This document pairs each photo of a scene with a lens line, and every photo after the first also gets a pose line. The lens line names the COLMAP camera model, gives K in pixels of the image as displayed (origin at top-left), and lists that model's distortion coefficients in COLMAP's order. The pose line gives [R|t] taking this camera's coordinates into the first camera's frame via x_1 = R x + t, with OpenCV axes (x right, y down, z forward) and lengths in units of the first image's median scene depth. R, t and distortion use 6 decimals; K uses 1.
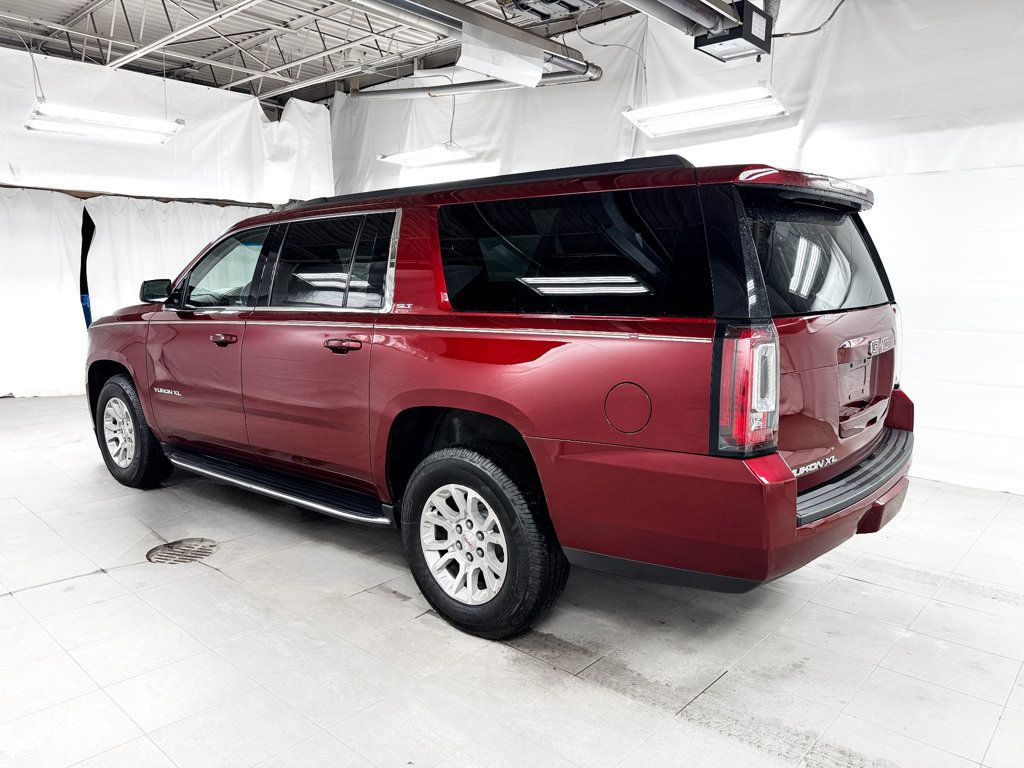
lens RADIAL K [[714.8, 0, 512.0], [0, 714.8, 384.0], [0, 0, 1]] dist [0.000654, -0.001516]
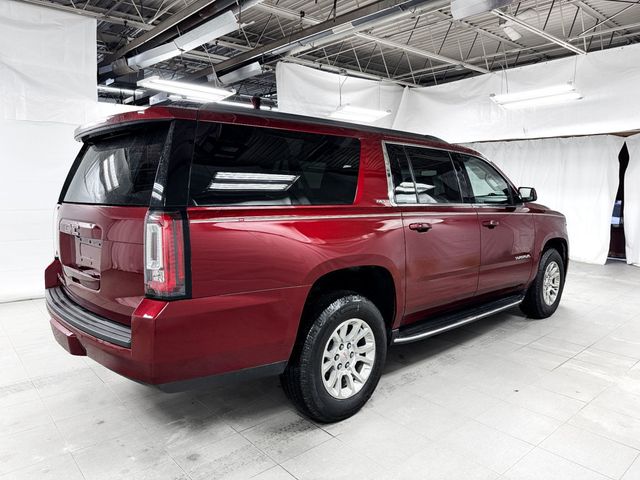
lens RADIAL K [[454.2, 0, 320.0], [0, 454.2, 240.0], [0, 0, 1]] dist [-0.033870, 0.001770]
pose [[-0.109250, 0.106797, -0.988260, 0.778982], [-0.149499, 0.981137, 0.122554, -0.120464], [0.982708, 0.161133, -0.091224, 0.903923]]
